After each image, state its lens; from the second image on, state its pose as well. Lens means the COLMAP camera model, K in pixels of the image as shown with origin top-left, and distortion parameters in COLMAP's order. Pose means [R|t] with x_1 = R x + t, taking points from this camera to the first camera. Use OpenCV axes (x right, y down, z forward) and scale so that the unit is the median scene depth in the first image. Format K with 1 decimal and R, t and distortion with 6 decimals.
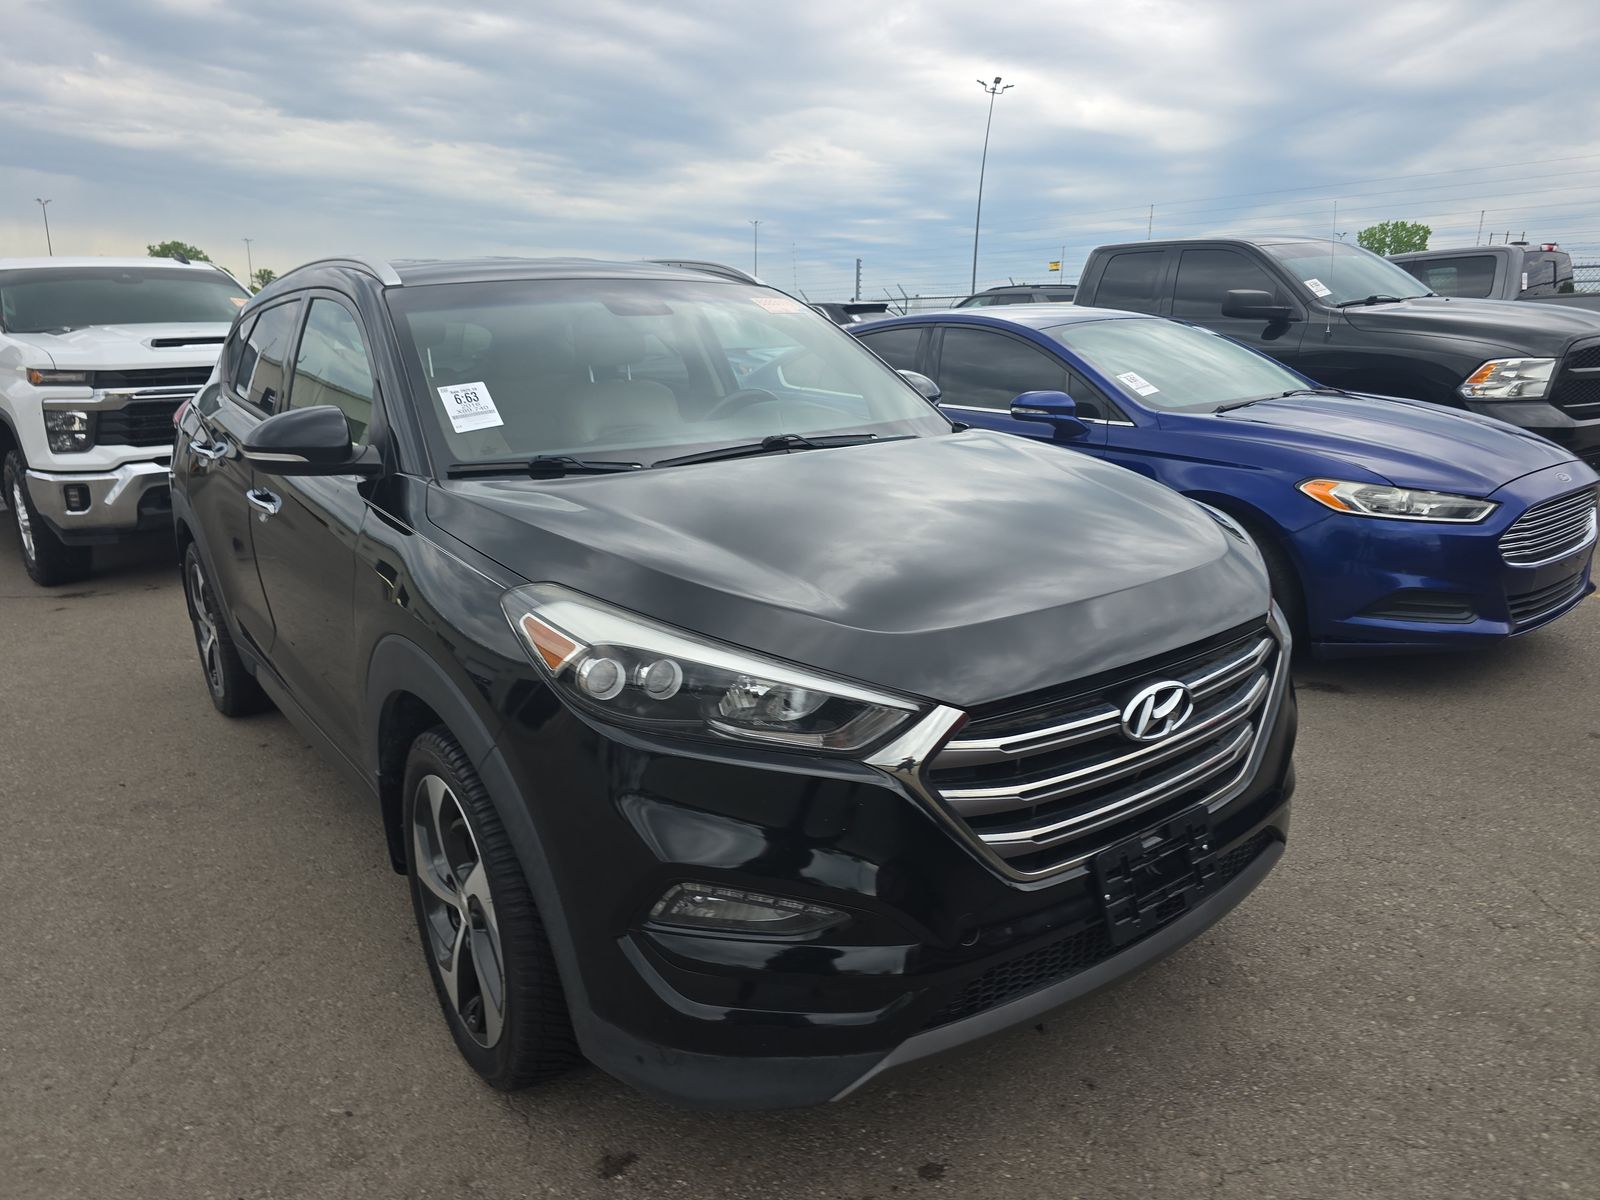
lens RADIAL K [[1054.7, 0, 800.0], [0, 1054.7, 600.0], [0, 0, 1]] dist [0.047640, -0.040116]
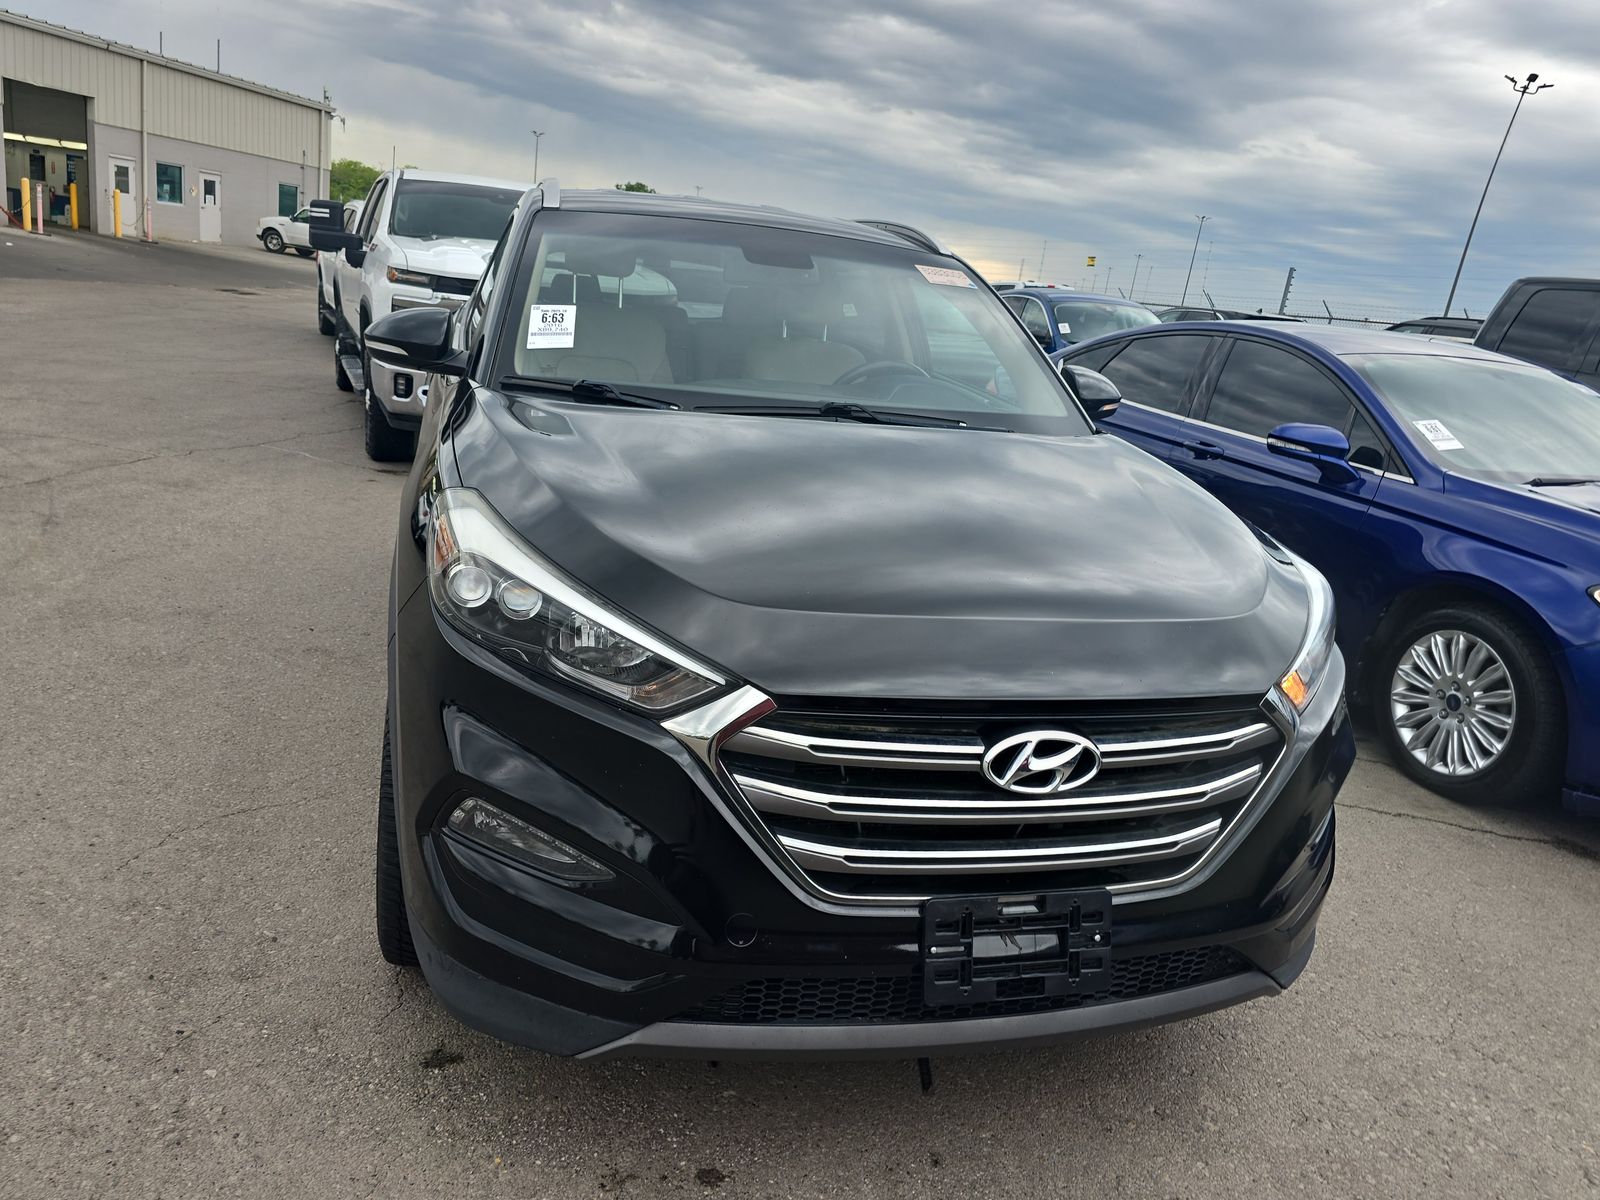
lens RADIAL K [[1101.0, 0, 799.8], [0, 1101.0, 611.8], [0, 0, 1]] dist [0.047967, -0.038573]
pose [[0.928485, 0.213308, -0.303998, 0.340805], [-0.209303, 0.976763, 0.046108, -0.013487], [0.306769, 0.020818, 0.951556, 0.066168]]
